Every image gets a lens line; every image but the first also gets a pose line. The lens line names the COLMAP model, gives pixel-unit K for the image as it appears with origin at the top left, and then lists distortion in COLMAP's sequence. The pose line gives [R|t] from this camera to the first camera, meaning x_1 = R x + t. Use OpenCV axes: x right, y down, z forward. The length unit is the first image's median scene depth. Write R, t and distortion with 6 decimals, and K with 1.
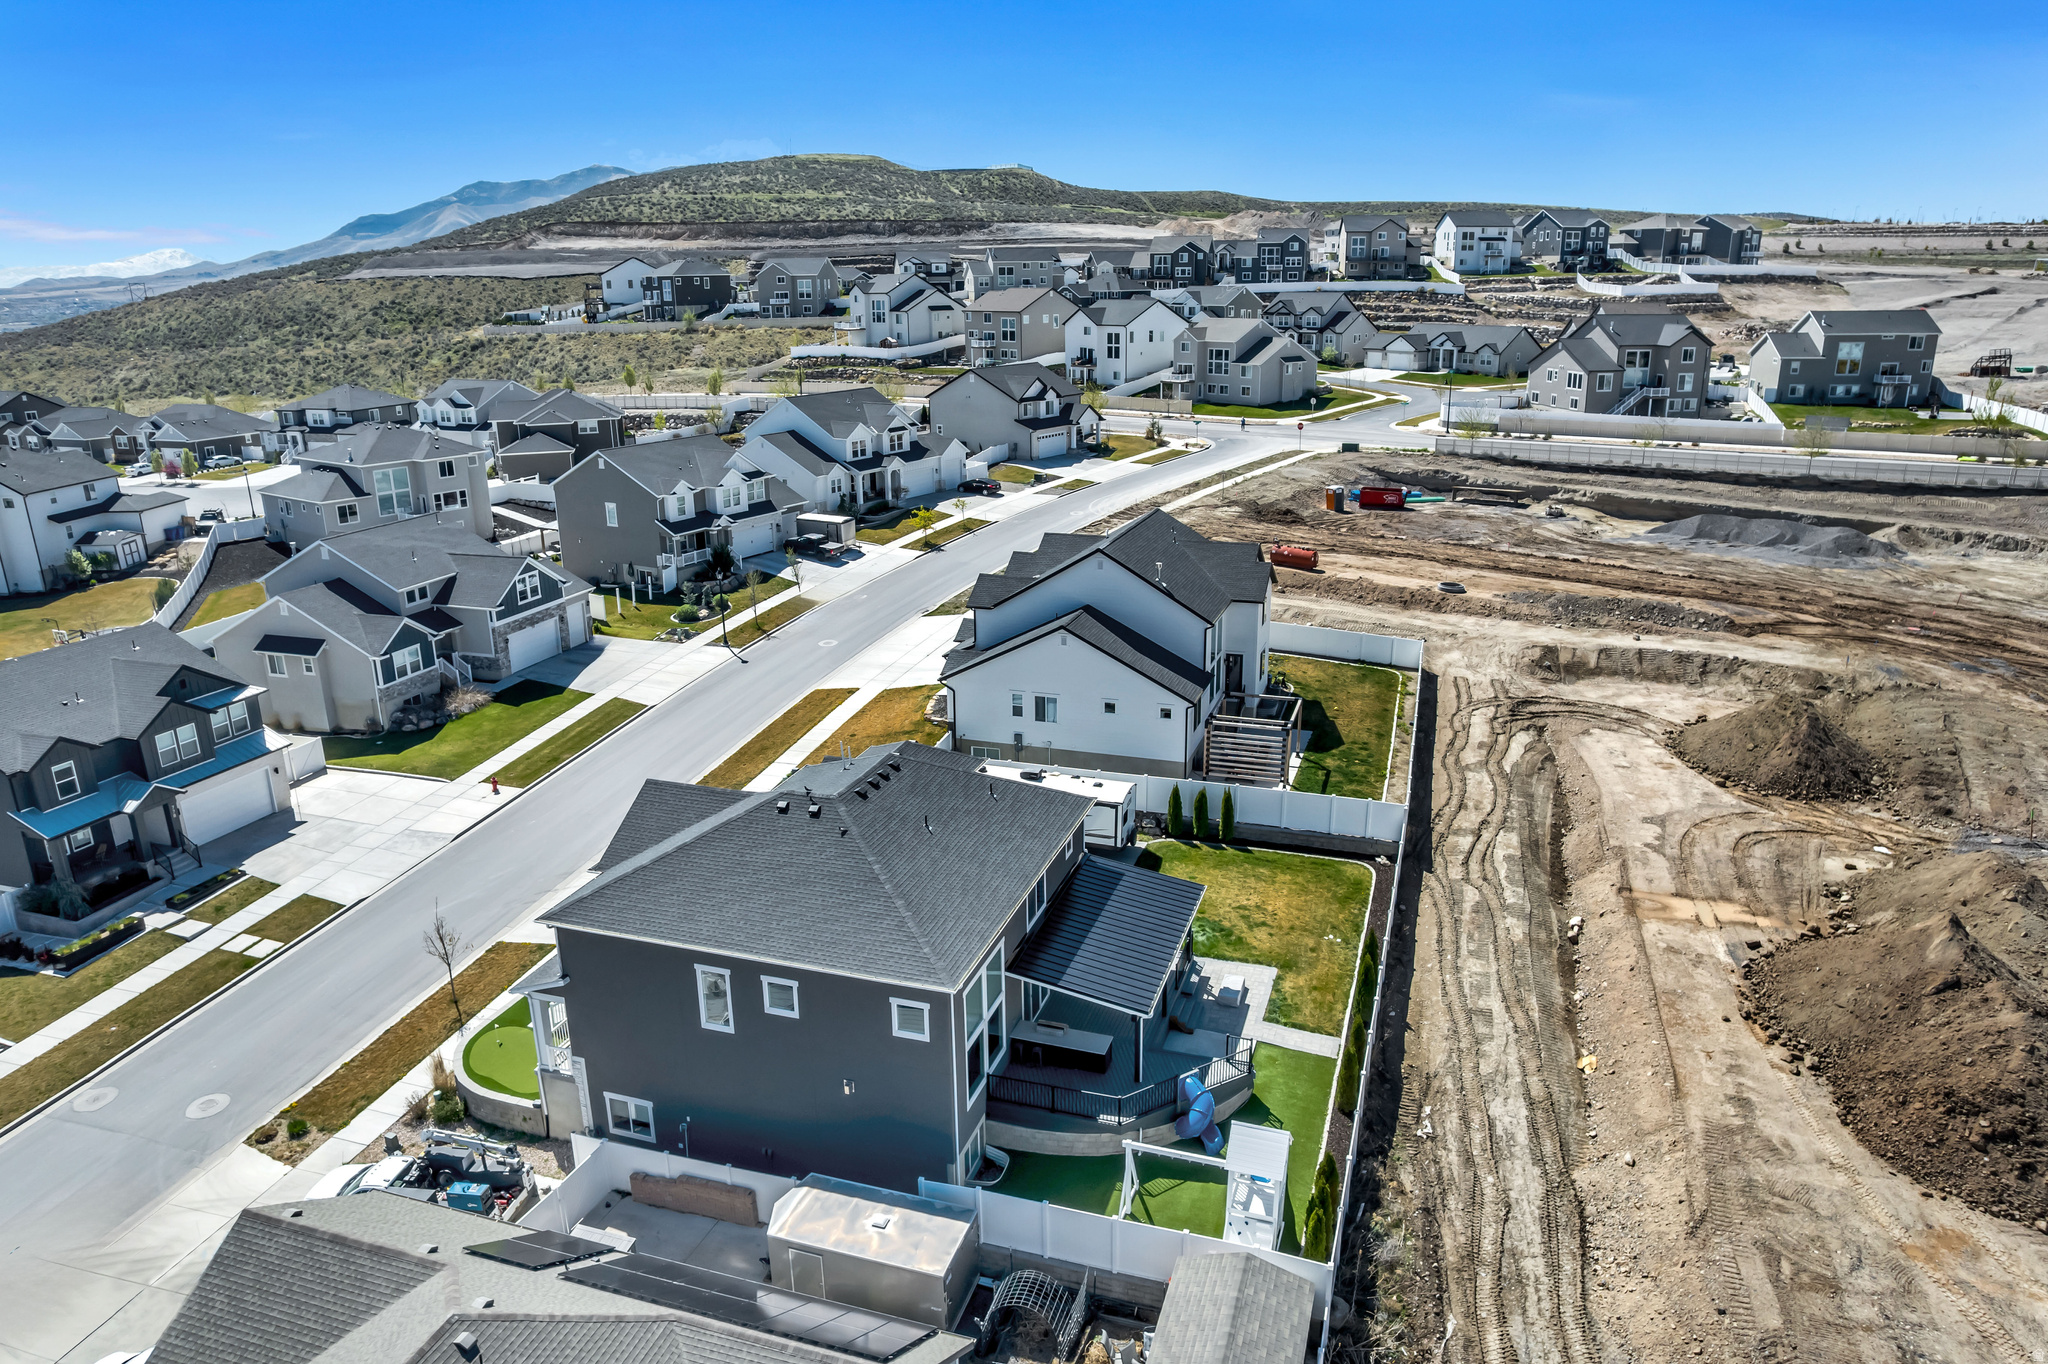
lens RADIAL K [[1318.7, 0, 1032.3], [0, 1318.7, 675.1], [0, 0, 1]] dist [-0.080140, 0.071380]
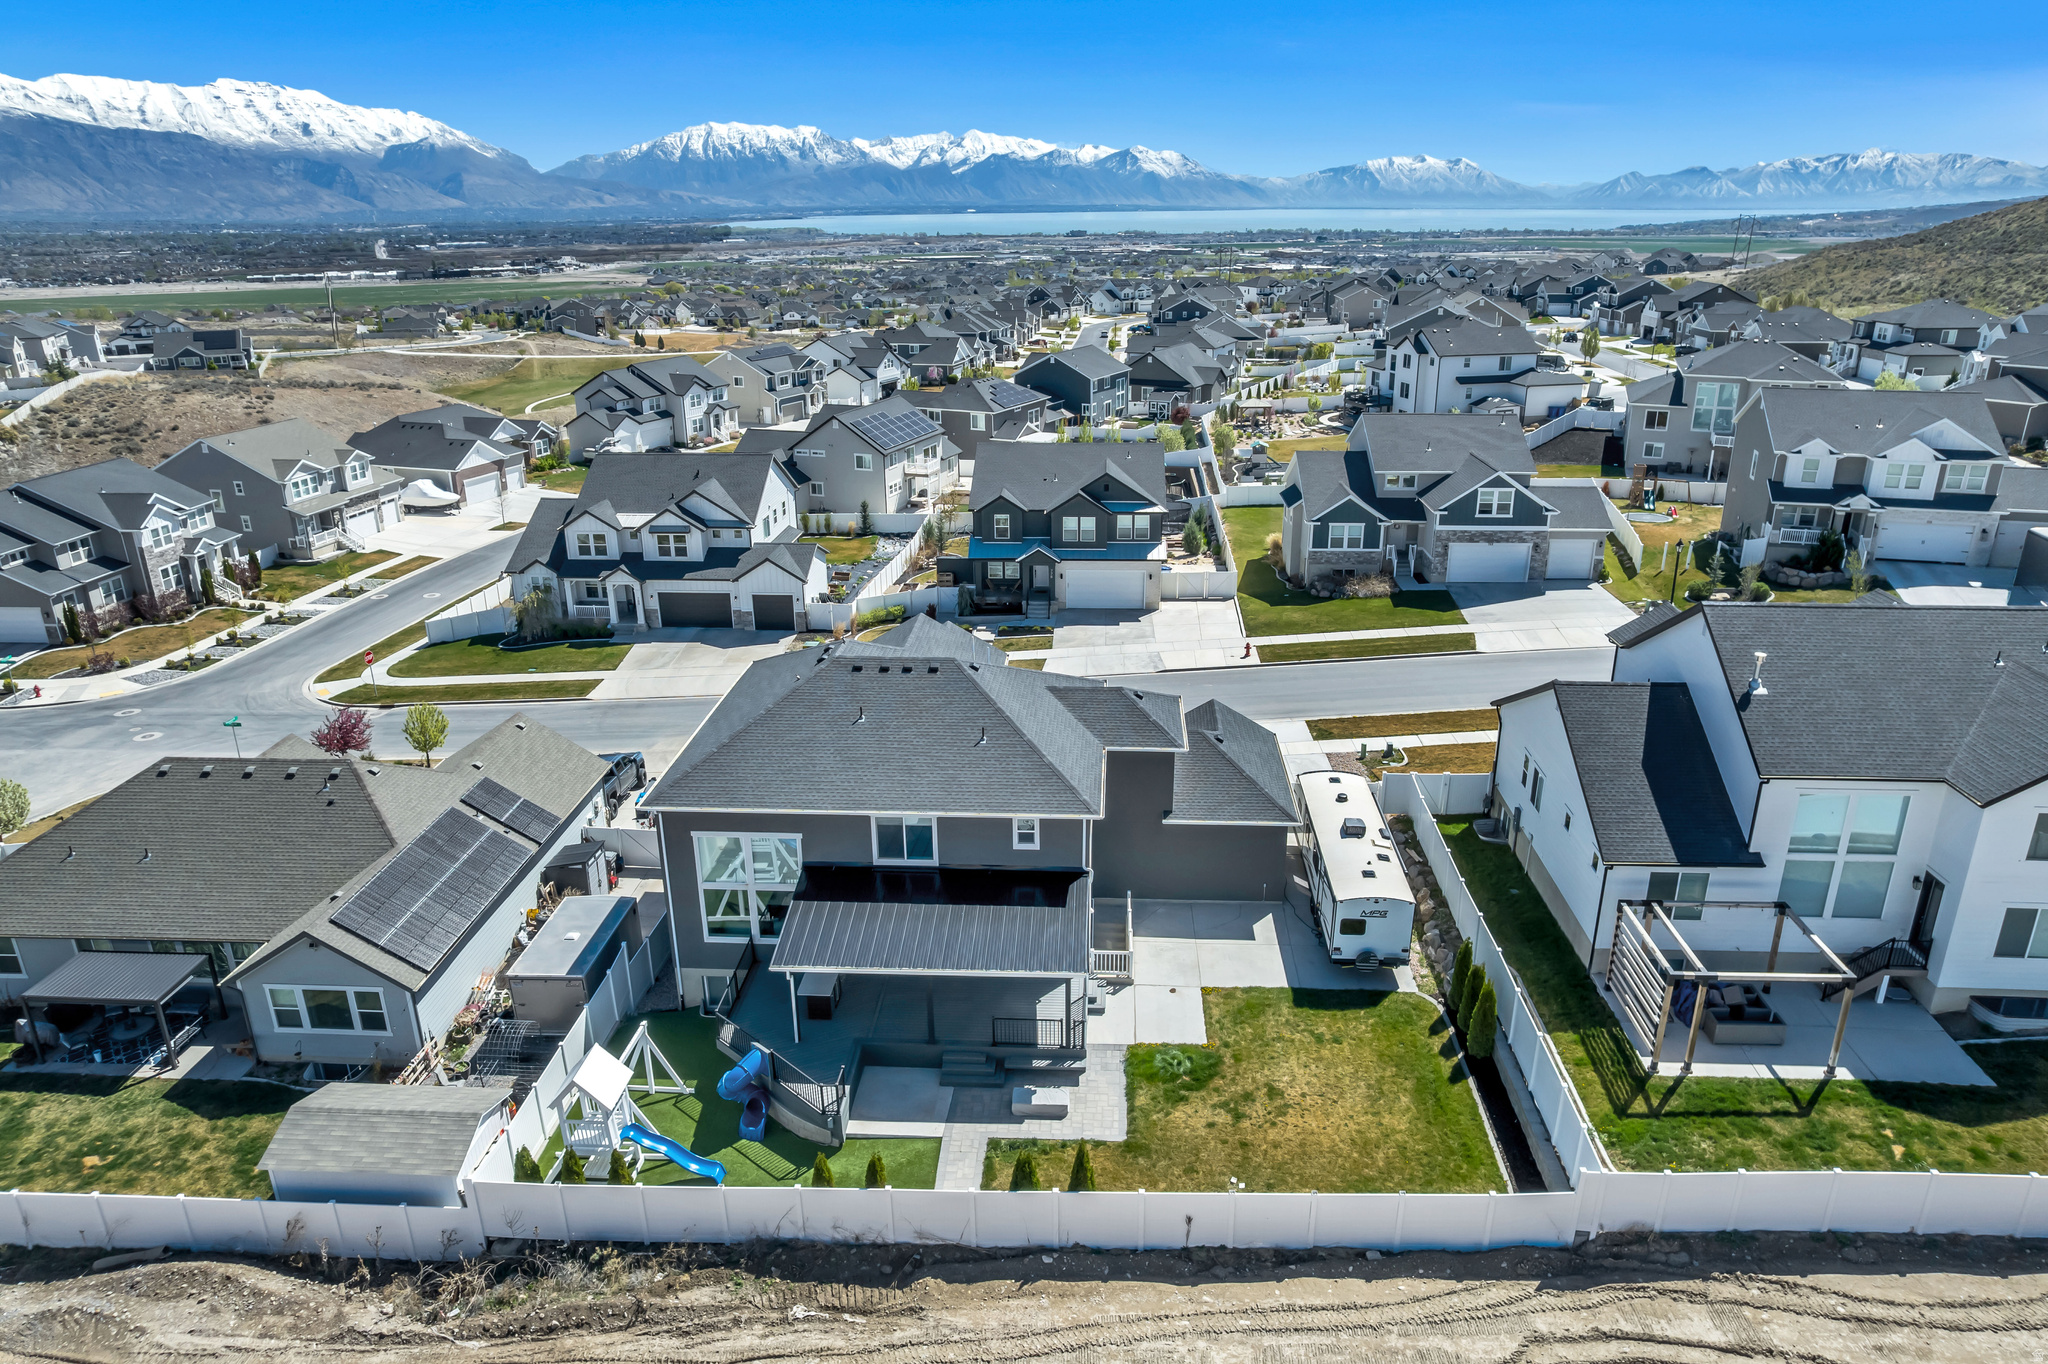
lens RADIAL K [[1318.7, 0, 1033.4], [0, 1318.7, 676.1], [0, 0, 1]] dist [-0.080140, 0.071380]
pose [[0.255015, 0.338345, -0.905809, 0.461501], [-0.274524, 0.923568, 0.267690, -0.119594], [0.927148, 0.180401, 0.328408, 0.417371]]
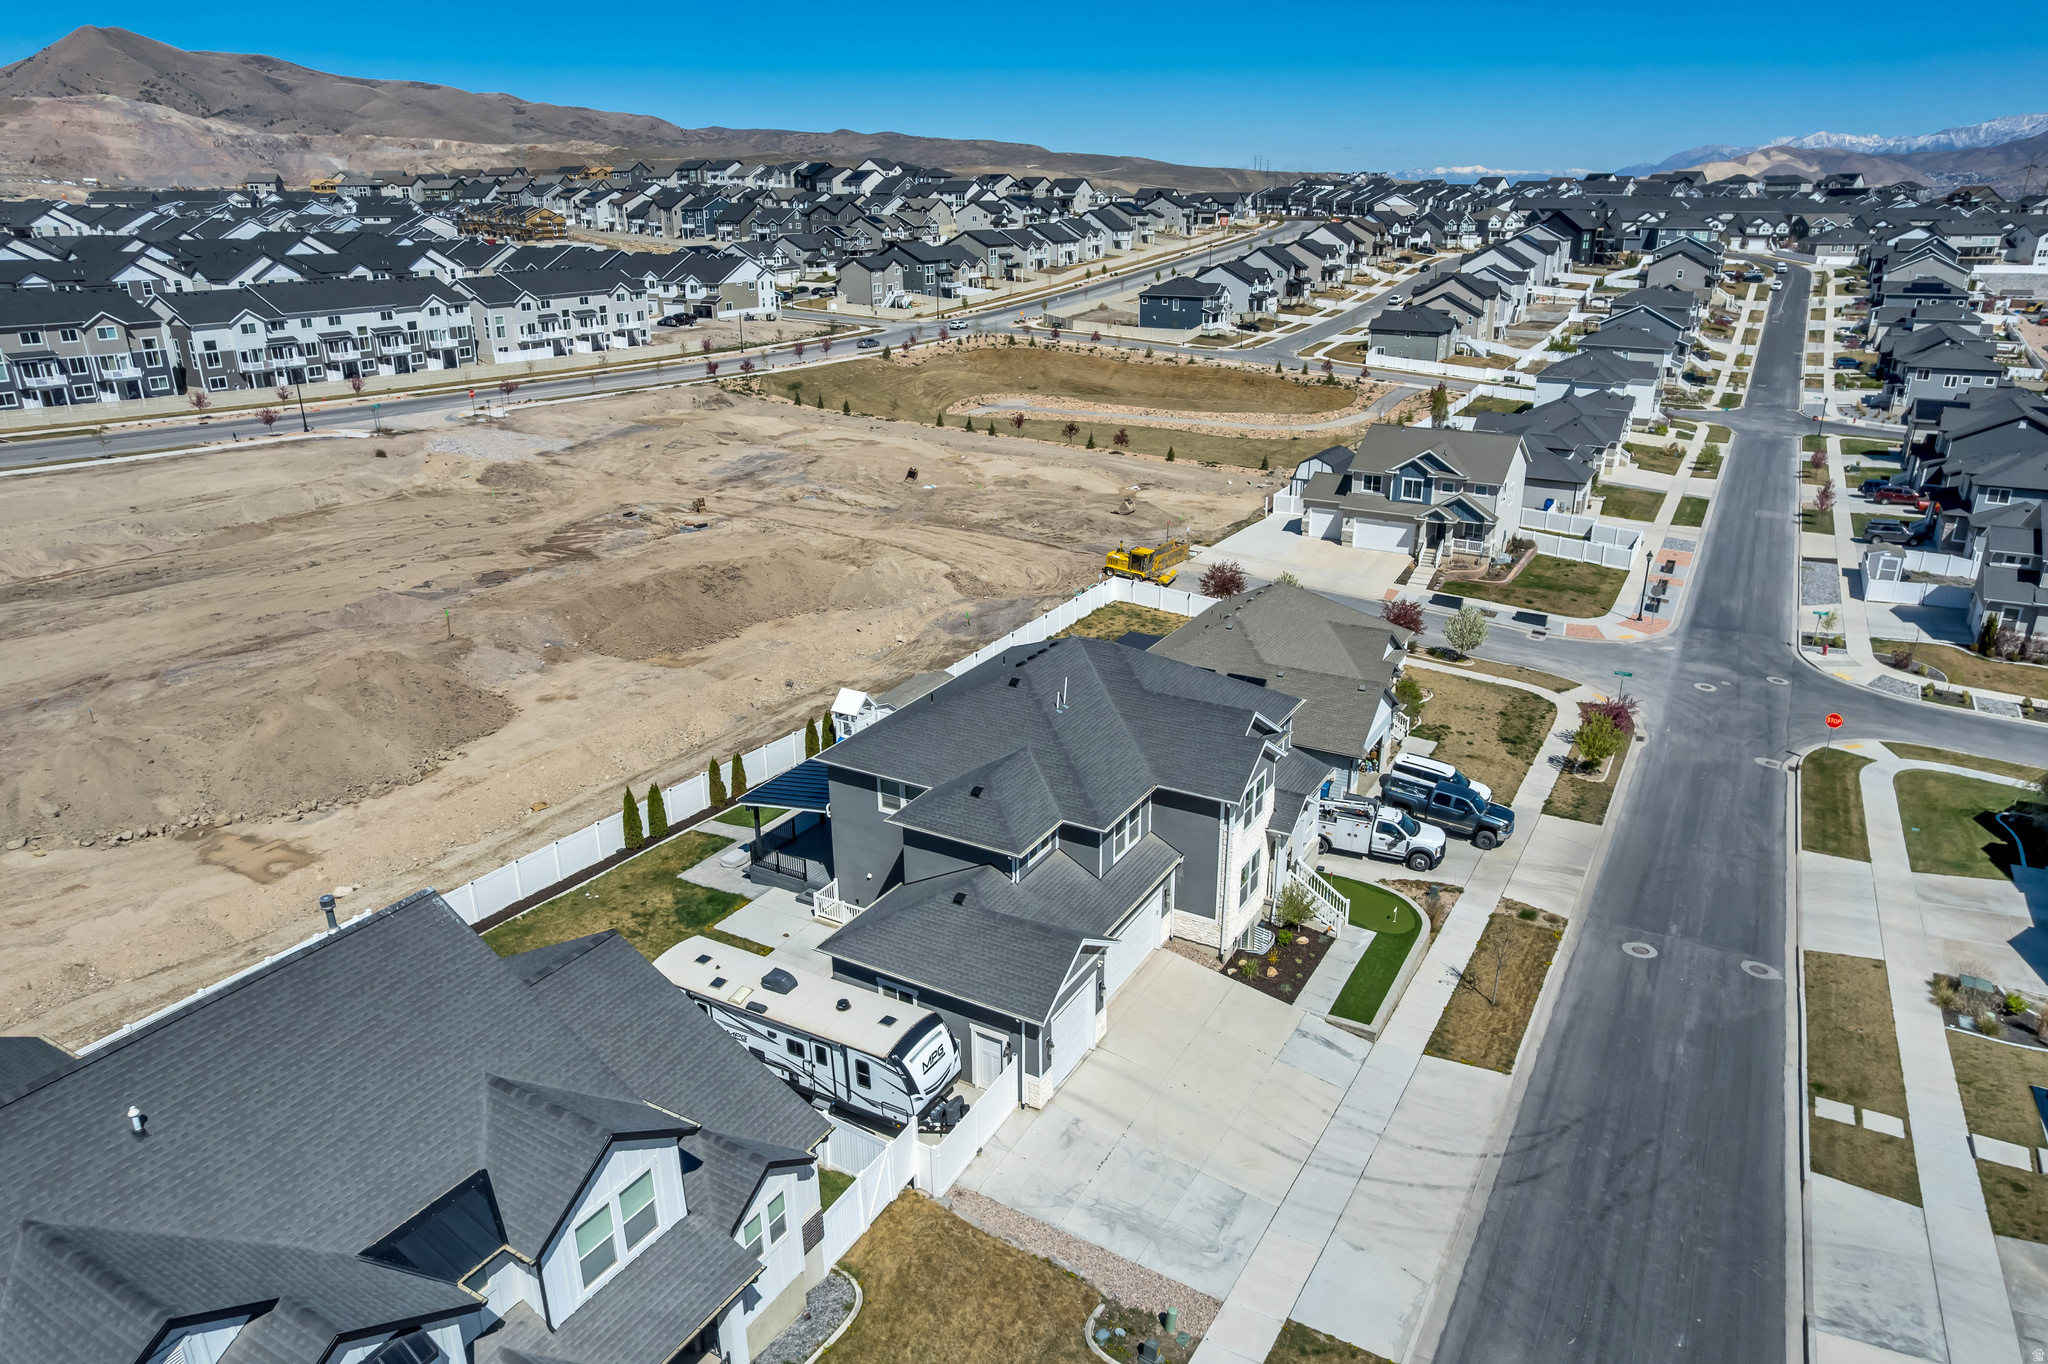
lens RADIAL K [[1318.7, 0, 1033.5], [0, 1318.7, 677.3], [0, 0, 1]] dist [-0.080140, 0.071380]
pose [[-0.980308, -0.053567, 0.190072, -0.183205], [0.071631, 0.800497, 0.595041, -0.325851], [-0.184027, 0.596938, -0.780896, 1.049529]]
